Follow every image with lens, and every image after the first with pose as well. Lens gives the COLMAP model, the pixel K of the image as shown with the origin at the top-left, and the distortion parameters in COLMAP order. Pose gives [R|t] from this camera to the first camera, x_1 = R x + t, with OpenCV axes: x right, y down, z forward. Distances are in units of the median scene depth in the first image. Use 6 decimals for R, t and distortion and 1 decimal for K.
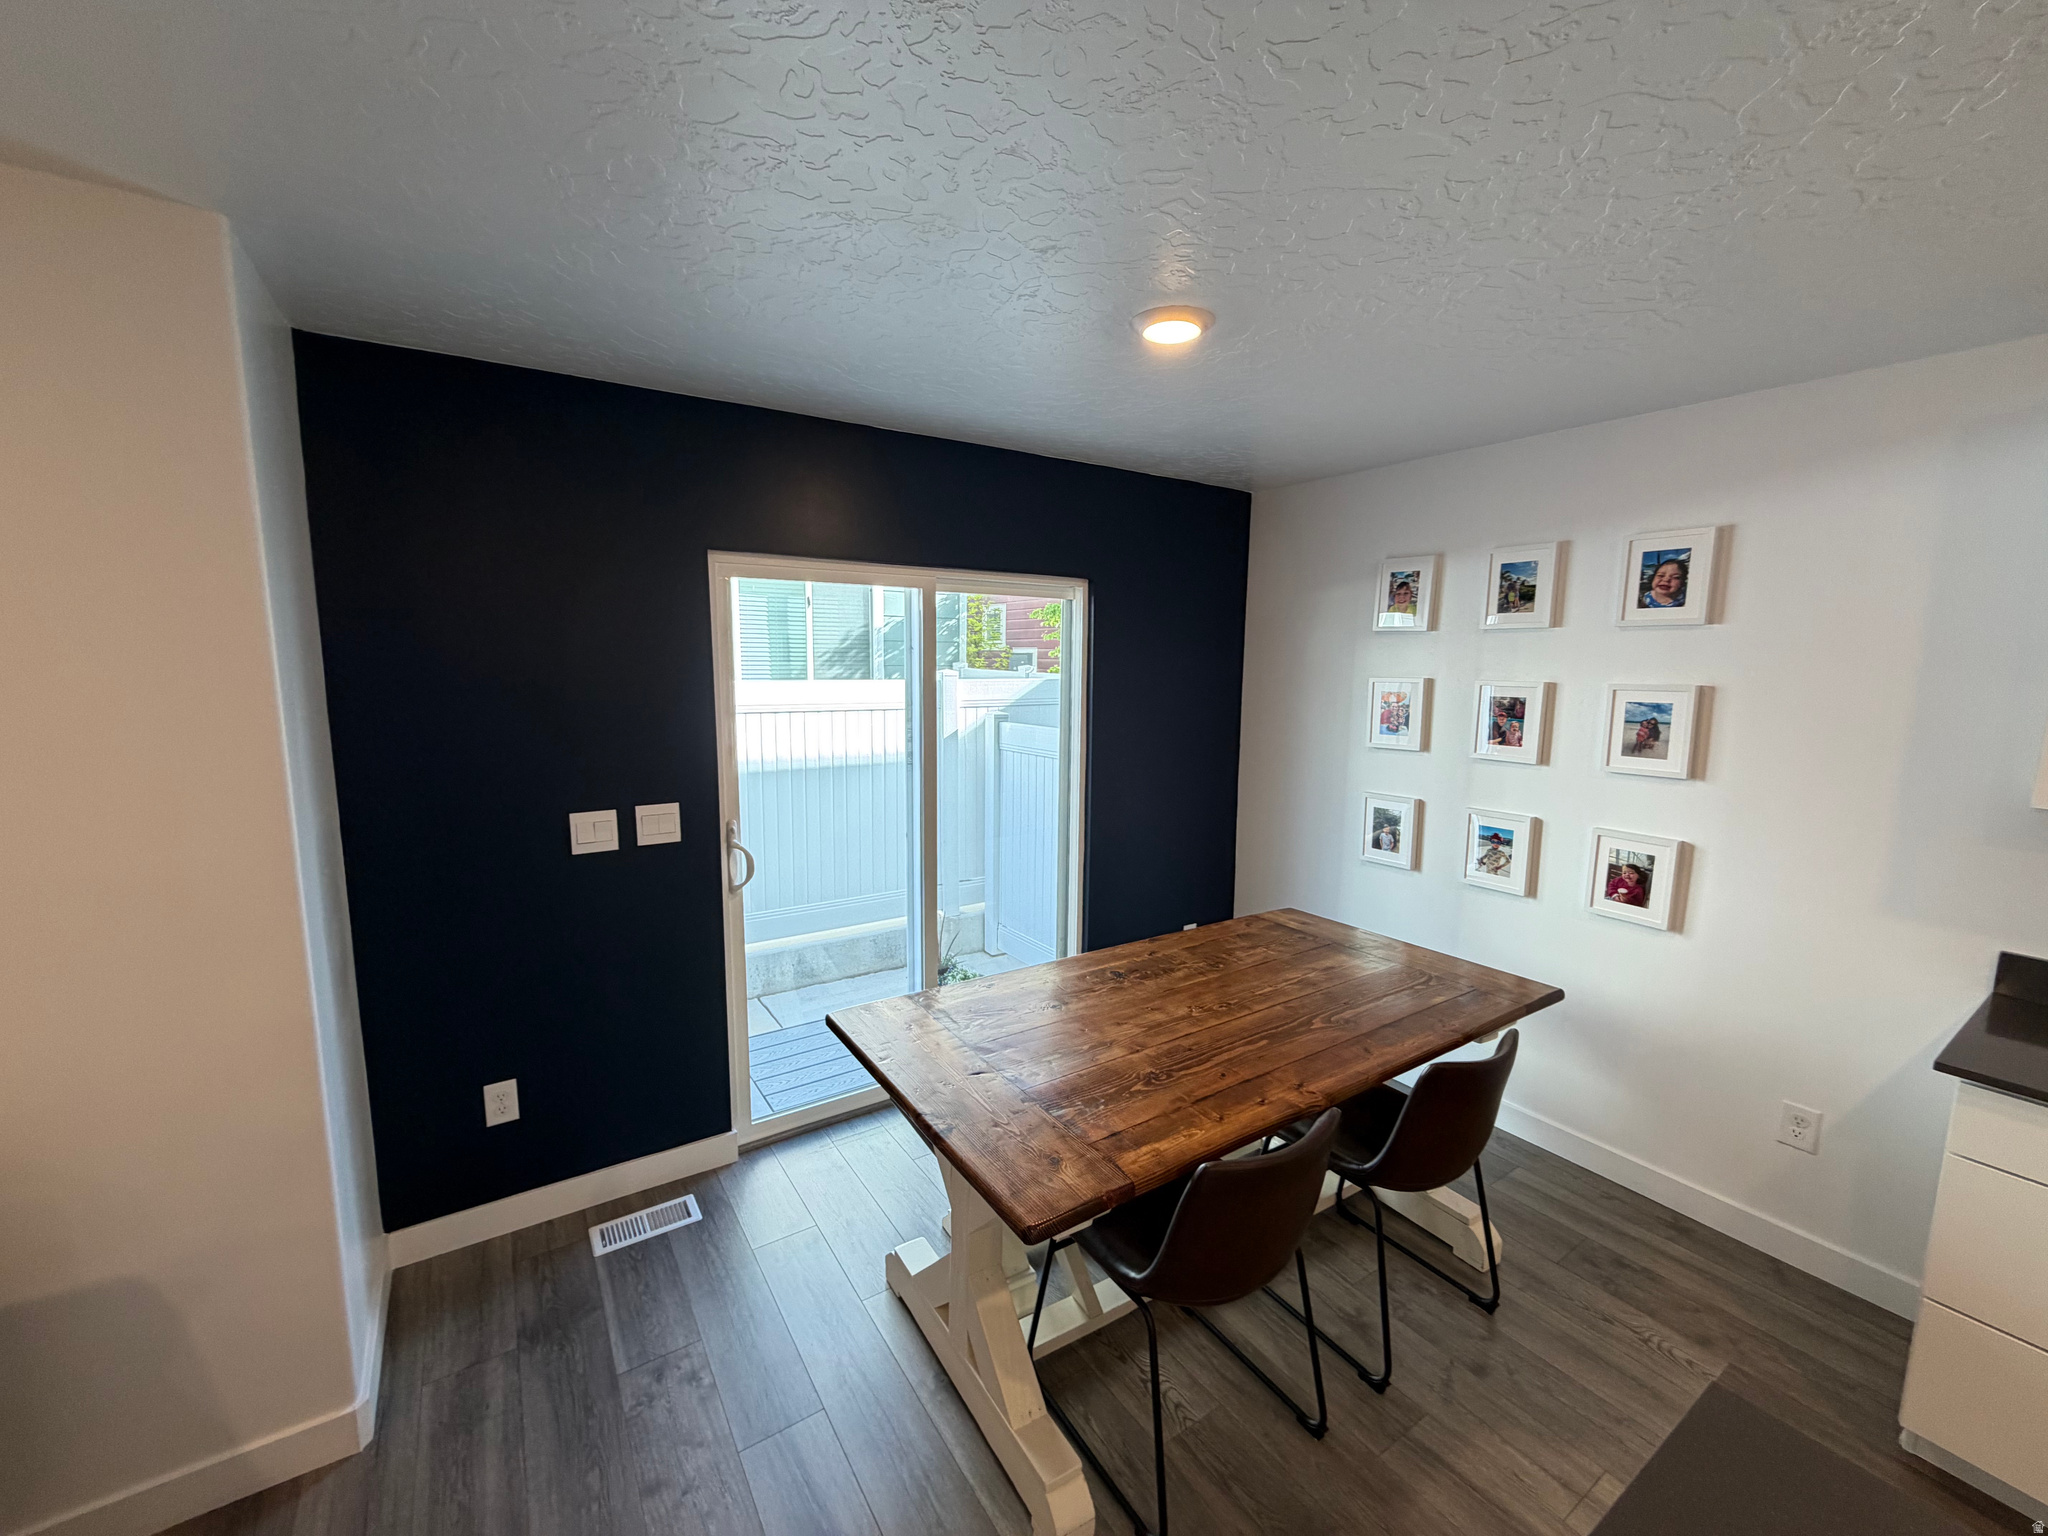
lens RADIAL K [[821.2, 0, 1013.2], [0, 821.2, 766.5], [0, 0, 1]] dist [-0.001198, 0.000097]
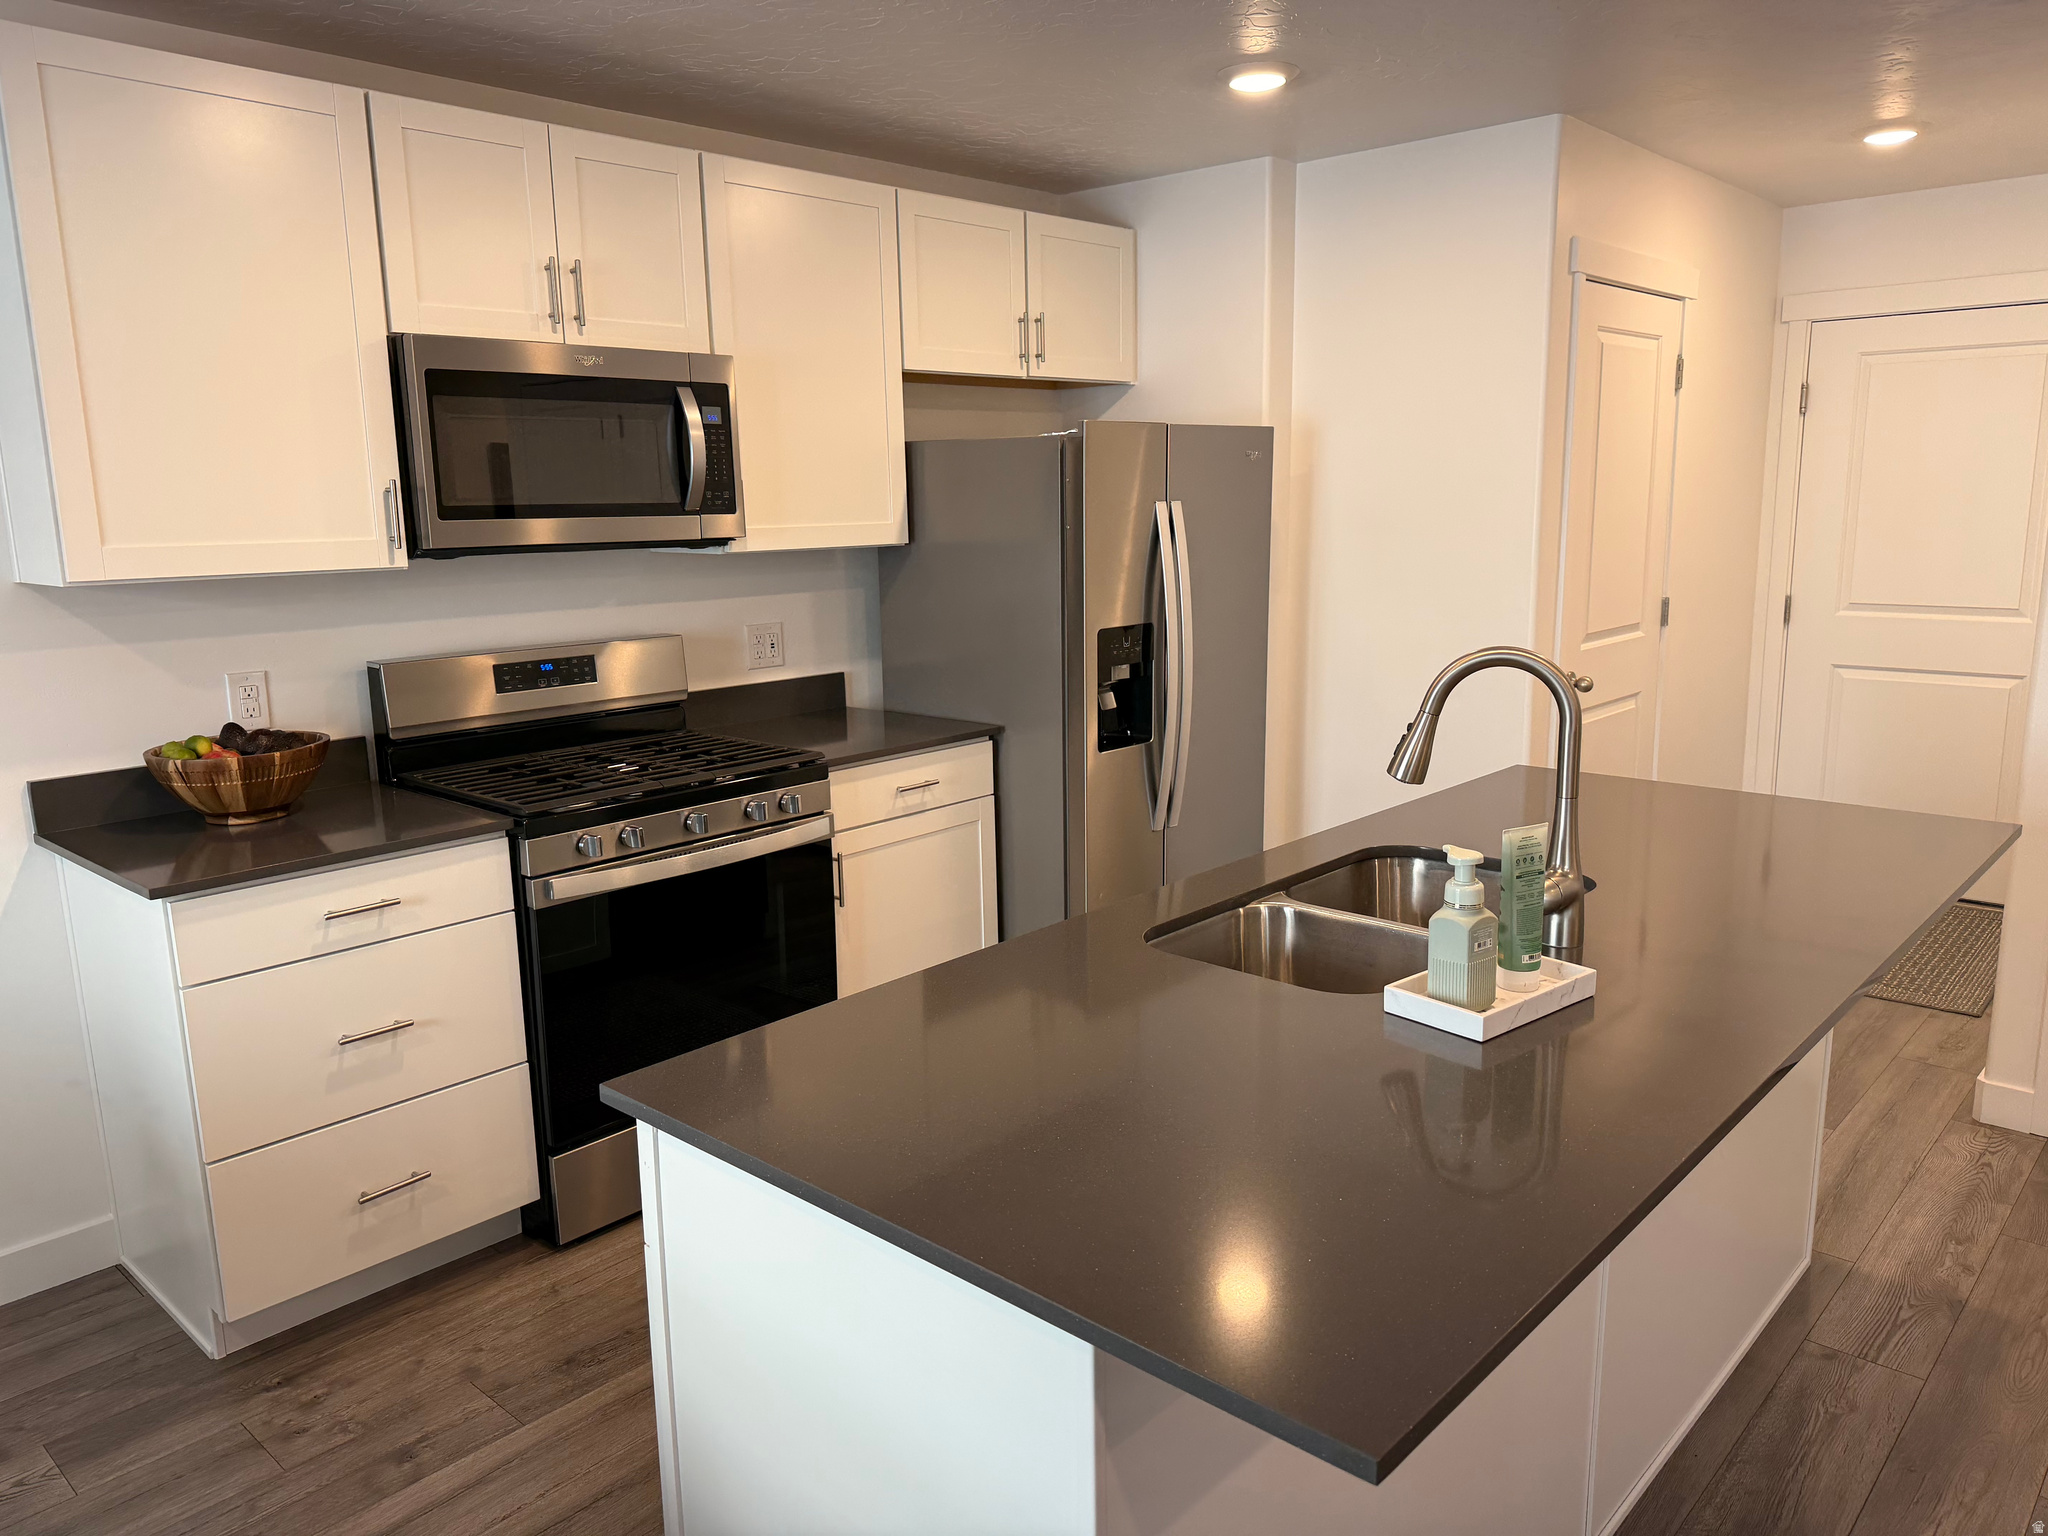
lens RADIAL K [[1443.1, 0, 1030.5], [0, 1443.1, 780.4], [0, 0, 1]] dist [0.048550, -0.061518]
pose [[-0.250243, -0.194970, 0.948349, -0.295331], [0.146930, 0.960521, 0.236243, 0.026840], [-0.956969, 0.198459, -0.211716, 0.291630]]
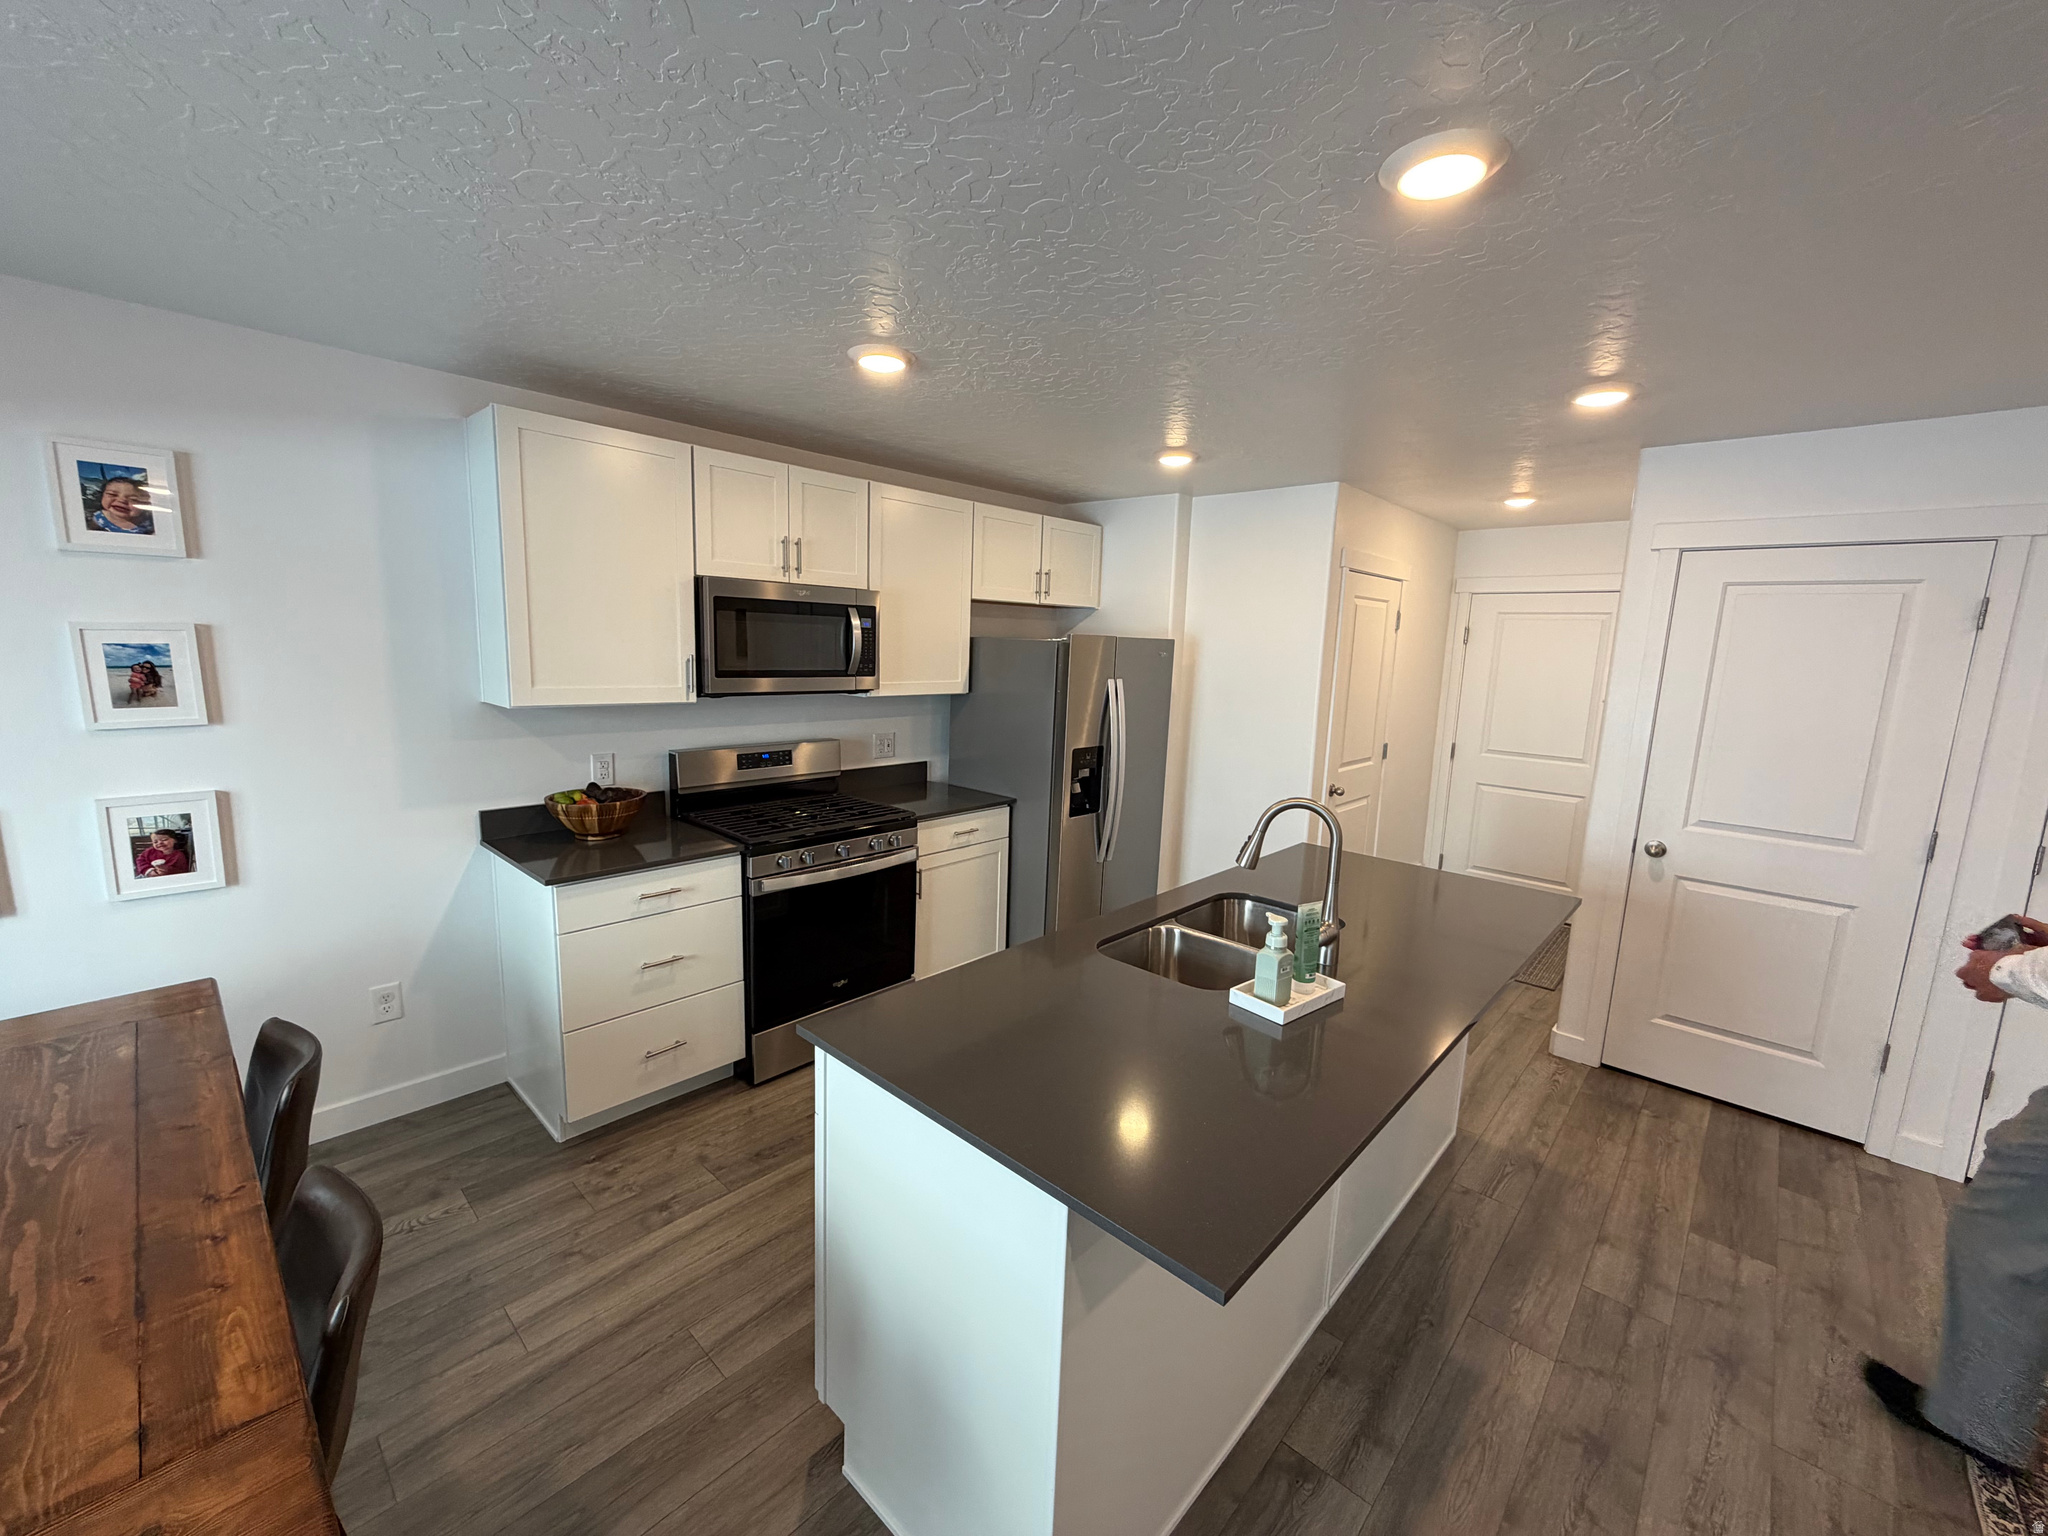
lens RADIAL K [[821.2, 0, 1021.2], [0, 821.2, 769.7], [0, 0, 1]] dist [-0.001198, 0.000097]
pose [[-0.239406, -0.169310, 0.956043, -0.302911], [0.094608, 0.975924, 0.196522, -0.029858], [-0.966299, 0.137498, -0.217624, 0.304990]]
